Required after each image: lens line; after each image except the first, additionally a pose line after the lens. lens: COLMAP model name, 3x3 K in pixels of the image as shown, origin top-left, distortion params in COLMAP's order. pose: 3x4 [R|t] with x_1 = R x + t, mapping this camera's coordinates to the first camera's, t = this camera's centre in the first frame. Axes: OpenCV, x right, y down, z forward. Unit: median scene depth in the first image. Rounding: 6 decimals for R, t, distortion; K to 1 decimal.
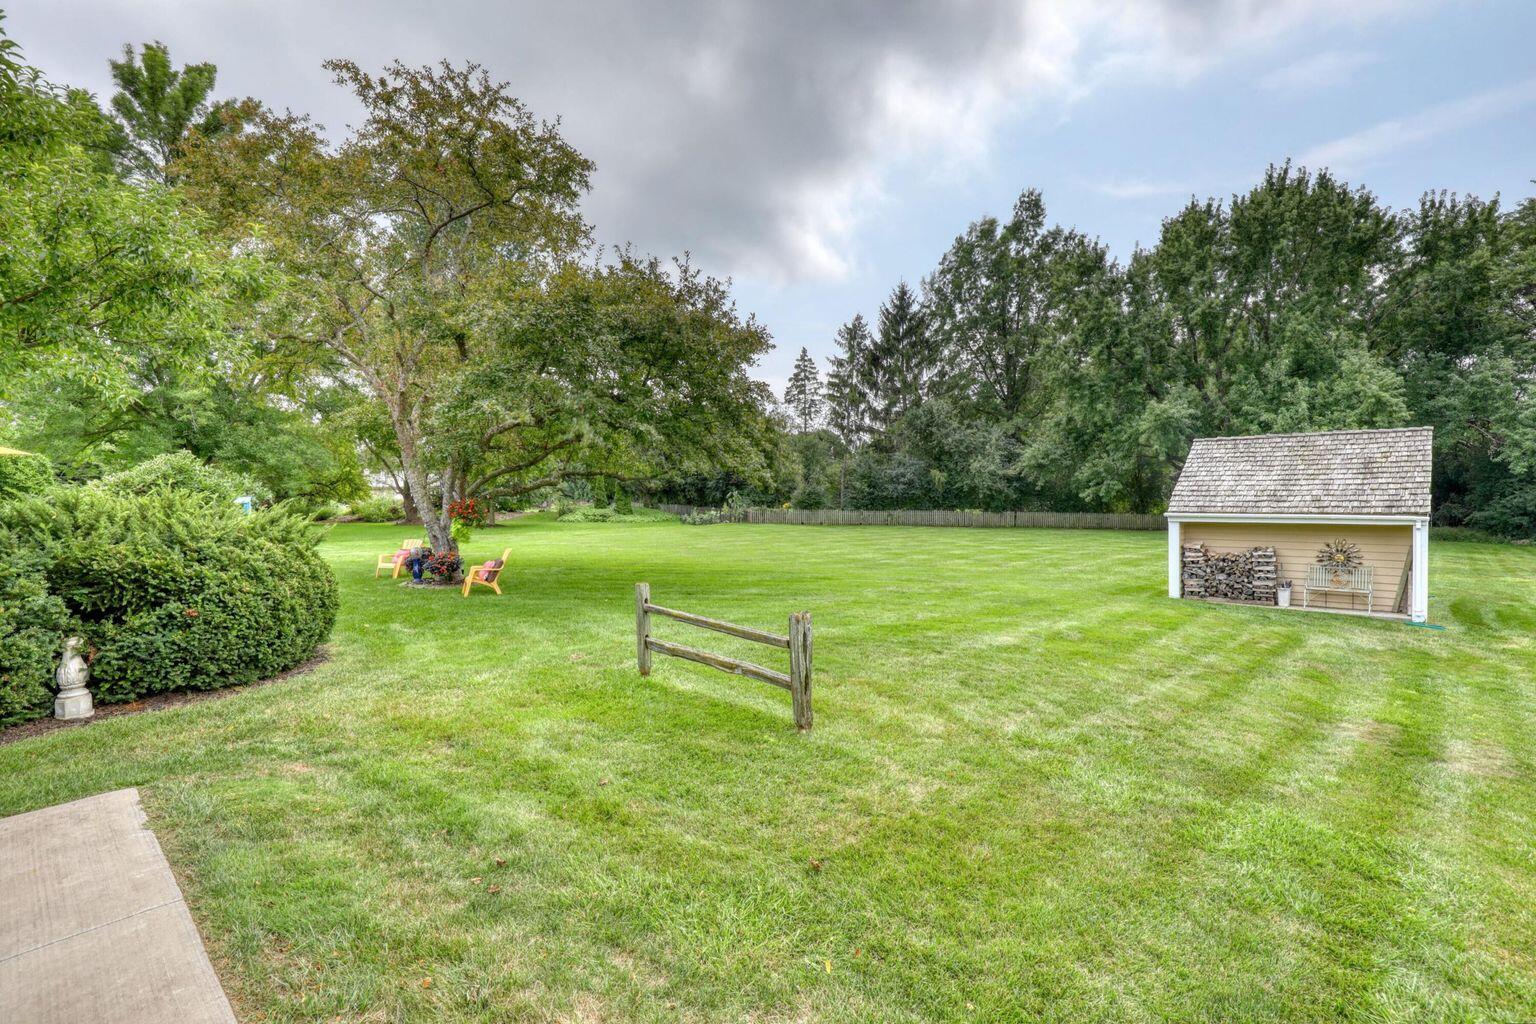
lens RADIAL K [[699.5, 0, 768.0], [0, 699.5, 512.0], [0, 0, 1]] dist [-0.020759, -0.000406]
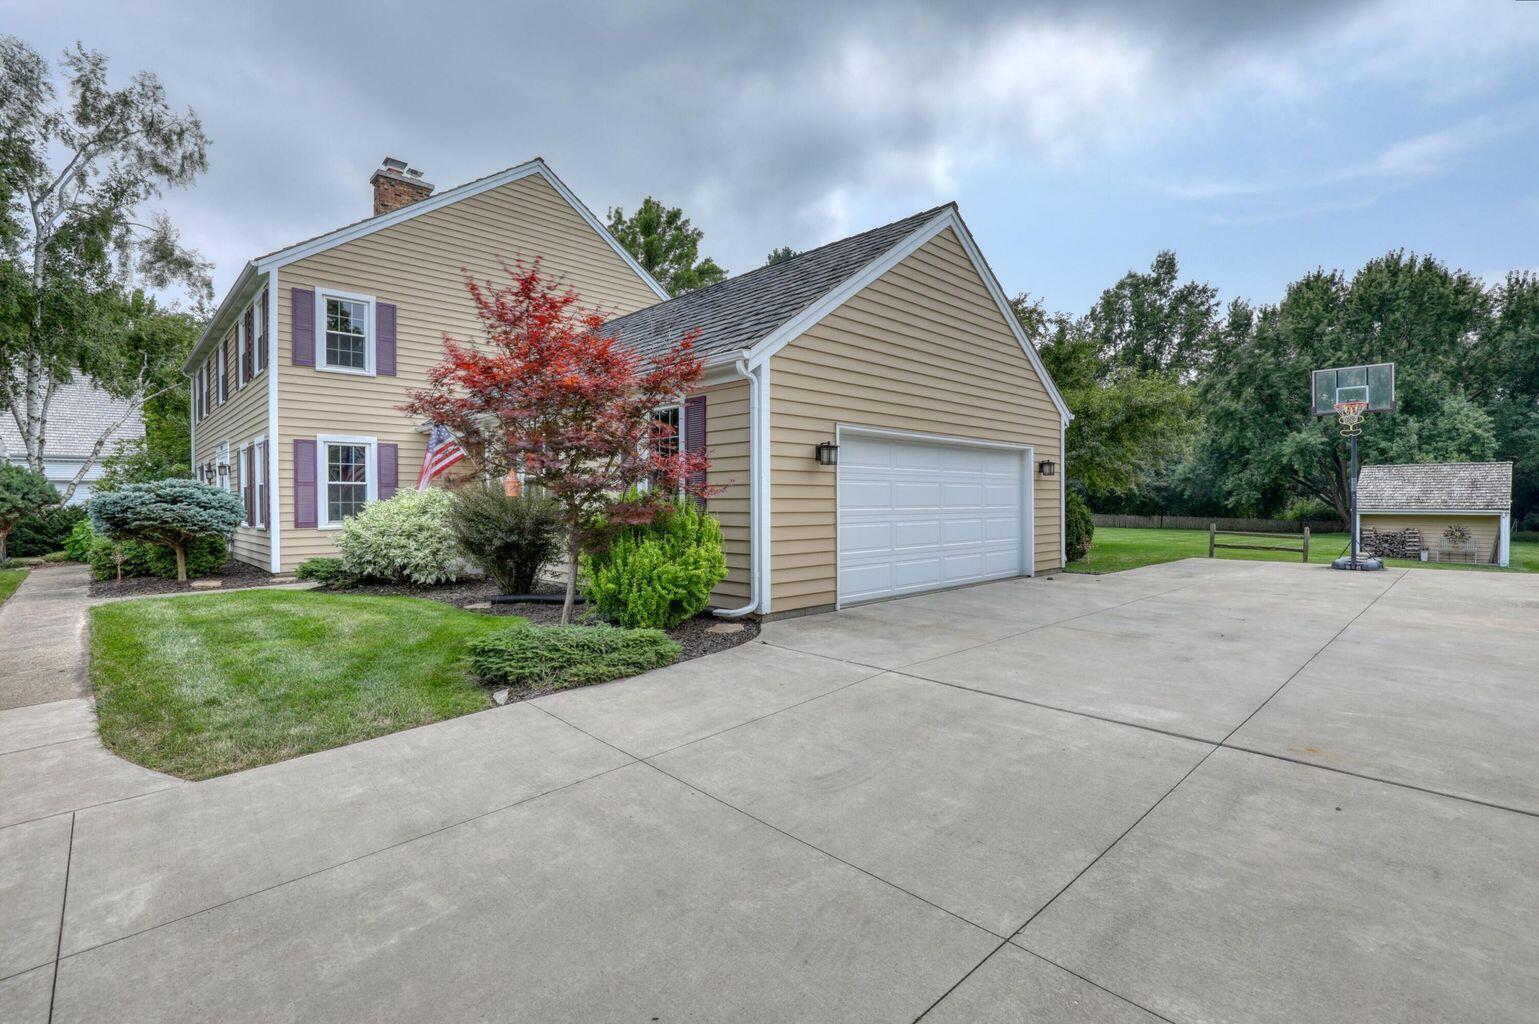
lens RADIAL K [[723.3, 0, 778.1], [0, 723.3, 506.5], [0, 0, 1]] dist [-0.003811, -0.000159]
pose [[0.999377, 0.012088, -0.033154, -0.396073], [-0.012761, 0.999715, -0.020166, 0.024593], [0.032901, 0.020576, 0.999247, -0.422529]]
